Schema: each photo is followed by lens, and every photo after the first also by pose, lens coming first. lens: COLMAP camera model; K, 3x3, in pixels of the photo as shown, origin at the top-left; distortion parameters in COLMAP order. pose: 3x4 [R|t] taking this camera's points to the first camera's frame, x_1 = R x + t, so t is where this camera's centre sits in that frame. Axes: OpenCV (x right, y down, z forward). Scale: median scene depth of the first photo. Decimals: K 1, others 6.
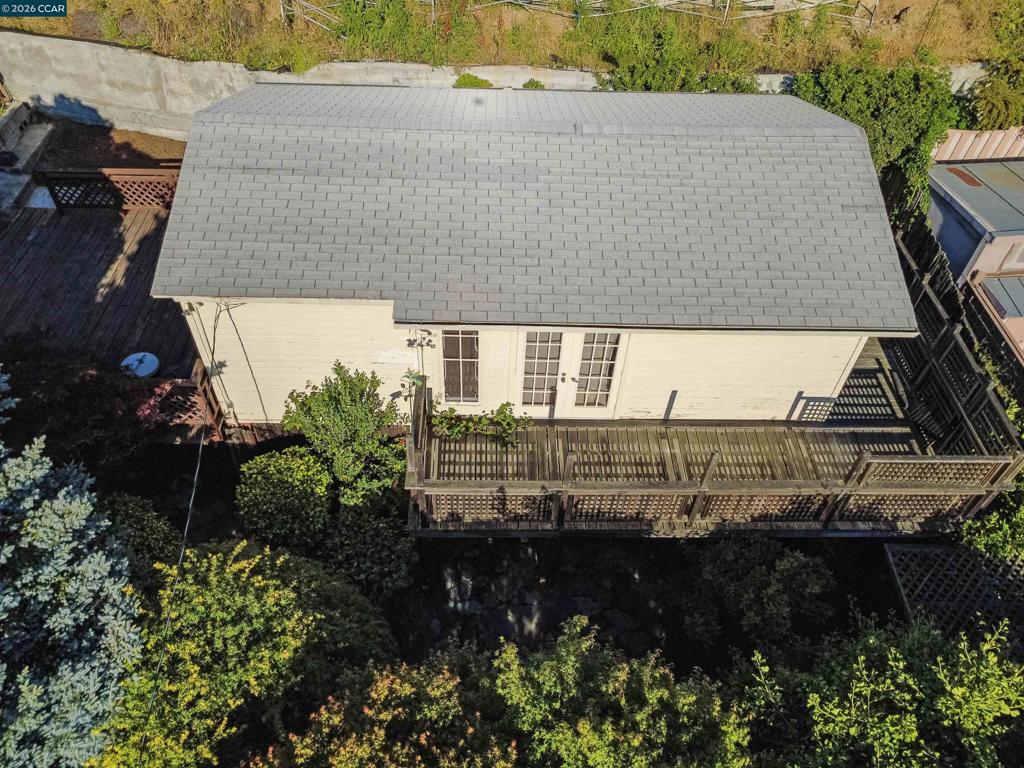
lens RADIAL K [[737.8, 0, 512.4], [0, 737.8, 383.4], [0, 0, 1]] dist [-0.002542, -0.002488]
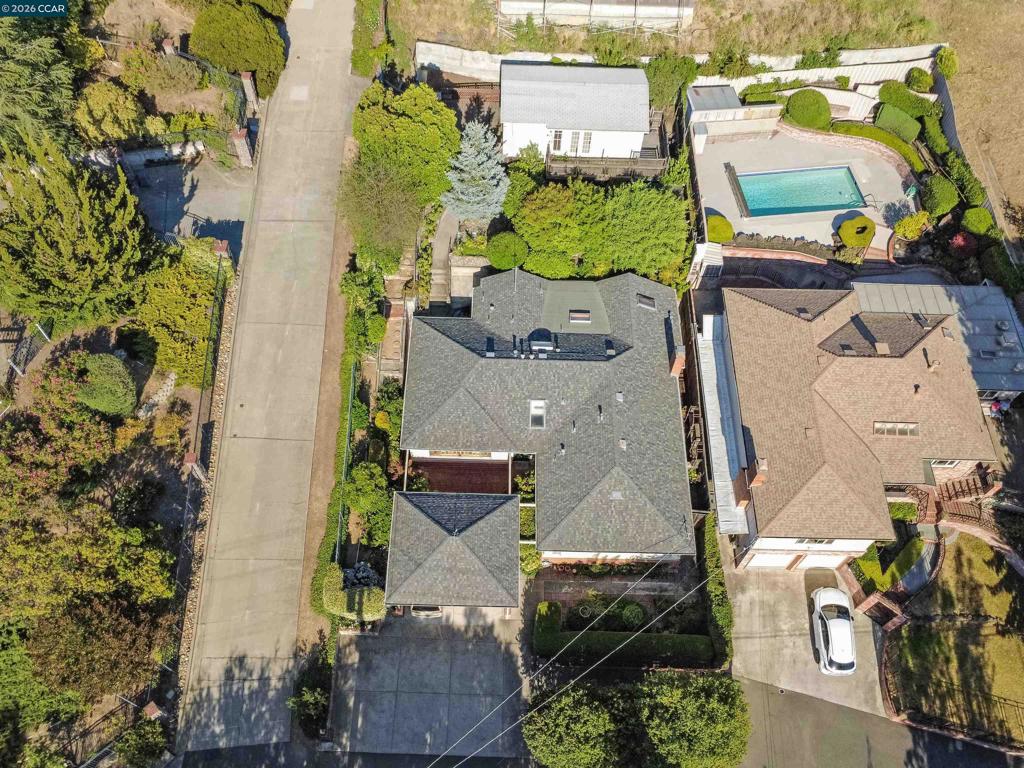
lens RADIAL K [[737.8, 0, 525.0], [0, 737.8, 501.5], [0, 0, 1]] dist [-0.002542, -0.002488]
pose [[0.999802, 0.016614, -0.010971, -0.175092], [-0.012639, 0.955413, 0.295002, 0.738240], [0.015383, -0.294804, 0.955434, -3.905426]]
